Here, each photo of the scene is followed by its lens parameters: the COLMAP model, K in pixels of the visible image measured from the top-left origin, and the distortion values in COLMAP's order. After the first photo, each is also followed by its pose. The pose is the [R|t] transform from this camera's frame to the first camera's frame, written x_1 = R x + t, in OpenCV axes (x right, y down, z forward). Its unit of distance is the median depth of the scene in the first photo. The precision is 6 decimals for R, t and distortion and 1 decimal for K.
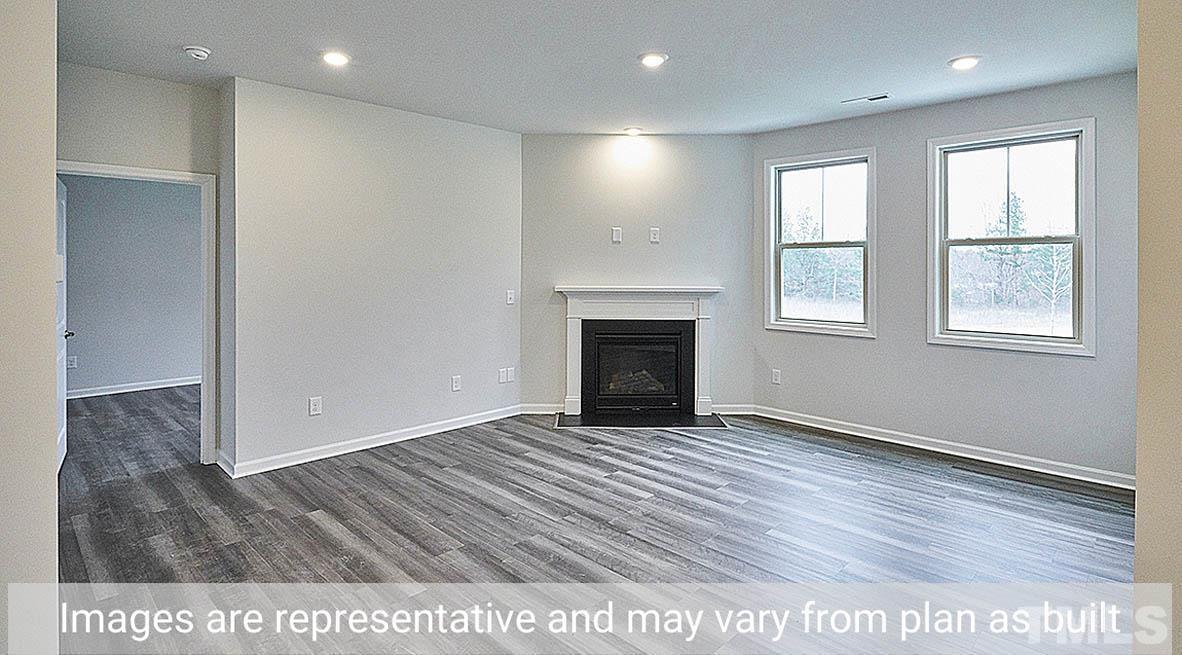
lens RADIAL K [[583.4, 0, 588.7], [0, 583.4, 271.9], [0, 0, 1]] dist [-0.070255, -0.000212]
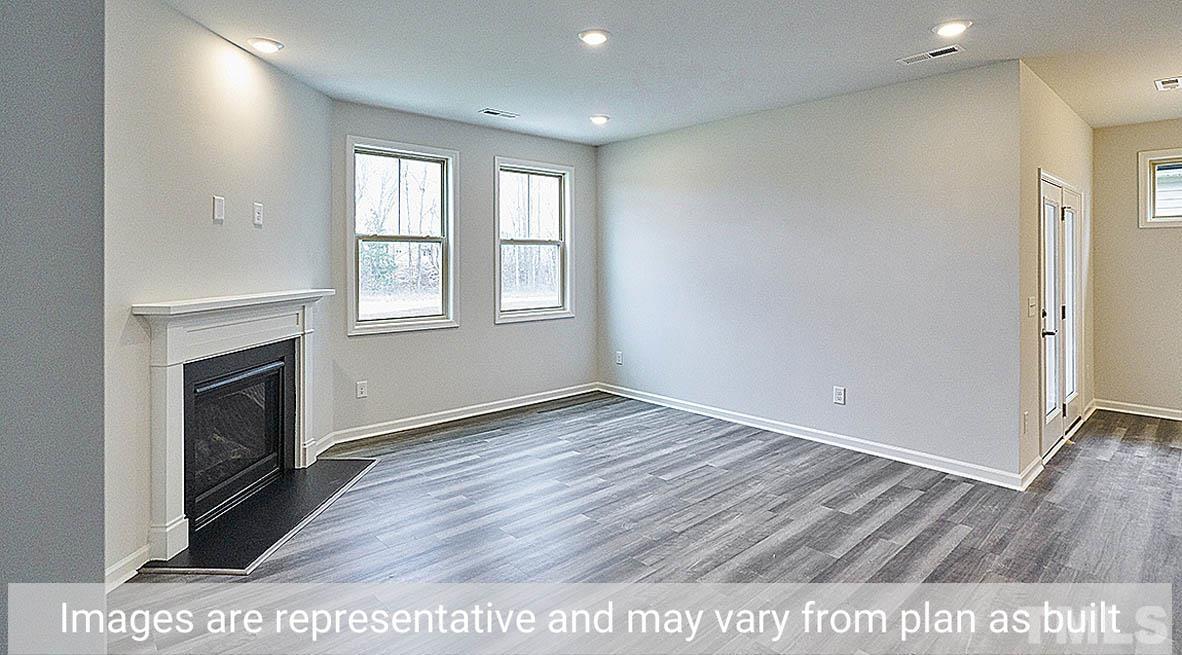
lens RADIAL K [[578.4, 0, 592.4], [0, 578.4, 259.0], [0, 0, 1]] dist [-0.001812, -0.000908]
pose [[0.047744, 0.000146, 0.998860, -0.514203], [0.010366, 0.999946, -0.000642, -0.009248], [-0.998806, 0.010385, 0.047740, 0.603368]]
